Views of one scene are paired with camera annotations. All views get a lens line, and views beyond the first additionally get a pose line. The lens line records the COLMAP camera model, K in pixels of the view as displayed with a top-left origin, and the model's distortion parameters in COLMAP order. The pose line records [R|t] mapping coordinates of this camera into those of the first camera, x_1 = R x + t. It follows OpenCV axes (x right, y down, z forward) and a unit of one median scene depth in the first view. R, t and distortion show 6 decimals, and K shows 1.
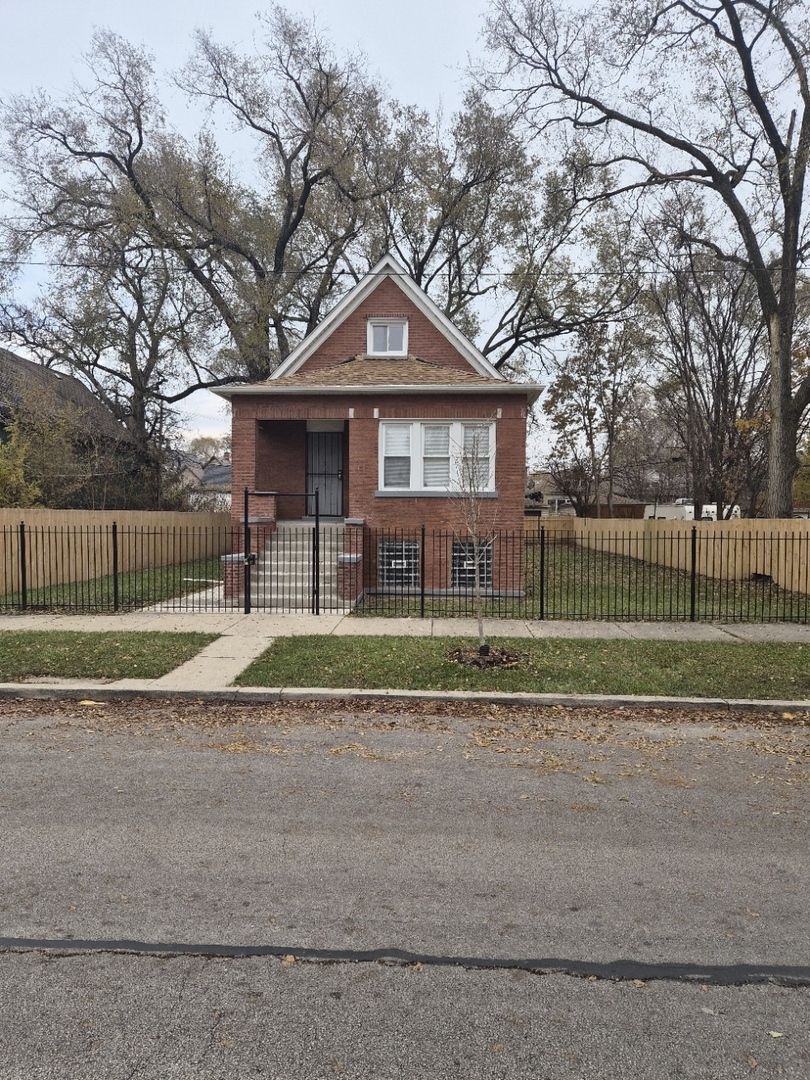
lens RADIAL K [[676.4, 0, 405.0], [0, 676.4, 540.0], [0, 0, 1]] dist [0.044602, -0.026572]
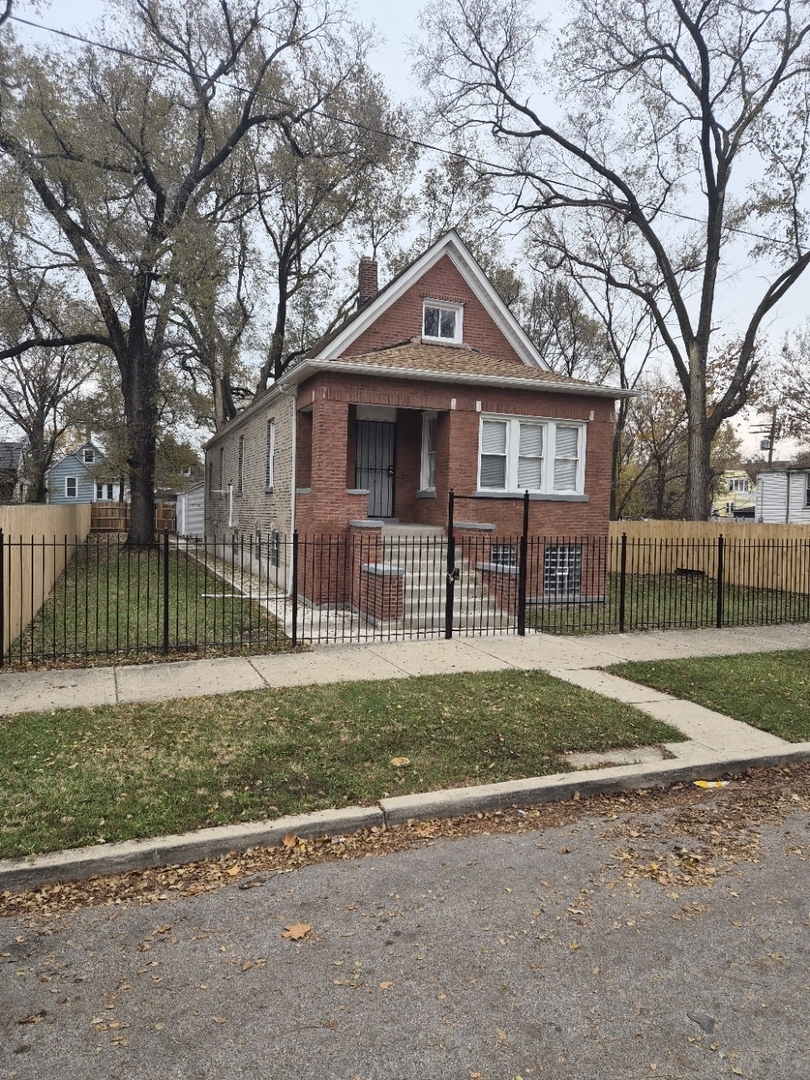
lens RADIAL K [[676.4, 0, 405.0], [0, 676.4, 540.0], [0, 0, 1]] dist [0.044602, -0.026572]
pose [[0.908614, -0.008184, 0.417556, -0.455415], [0.003332, 0.999918, 0.012347, -0.017395], [-0.417623, -0.009827, 0.908567, 0.191012]]
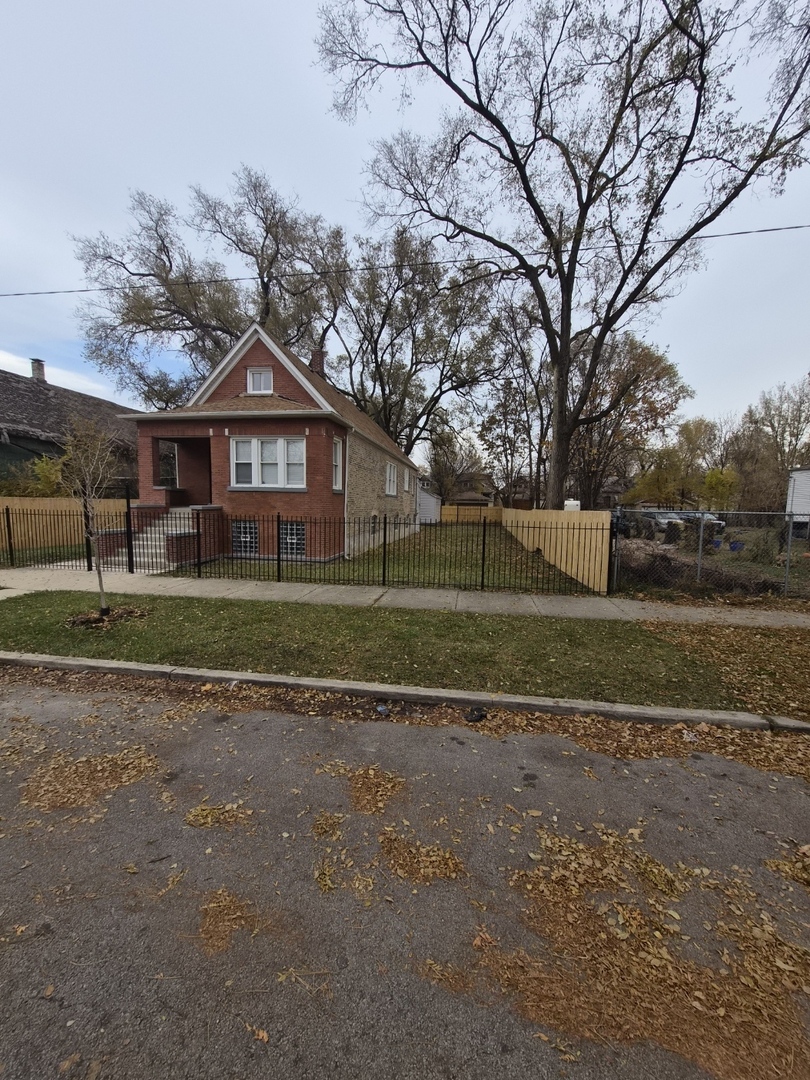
lens RADIAL K [[401.7, 0, 405.0], [0, 401.7, 540.0], [0, 0, 1]] dist [-0.000473, -0.000015]
pose [[0.996130, 0.018983, -0.085813, 0.364552], [-0.014703, 0.998629, 0.050230, -0.006413], [0.086649, -0.048774, 0.995044, 0.156873]]
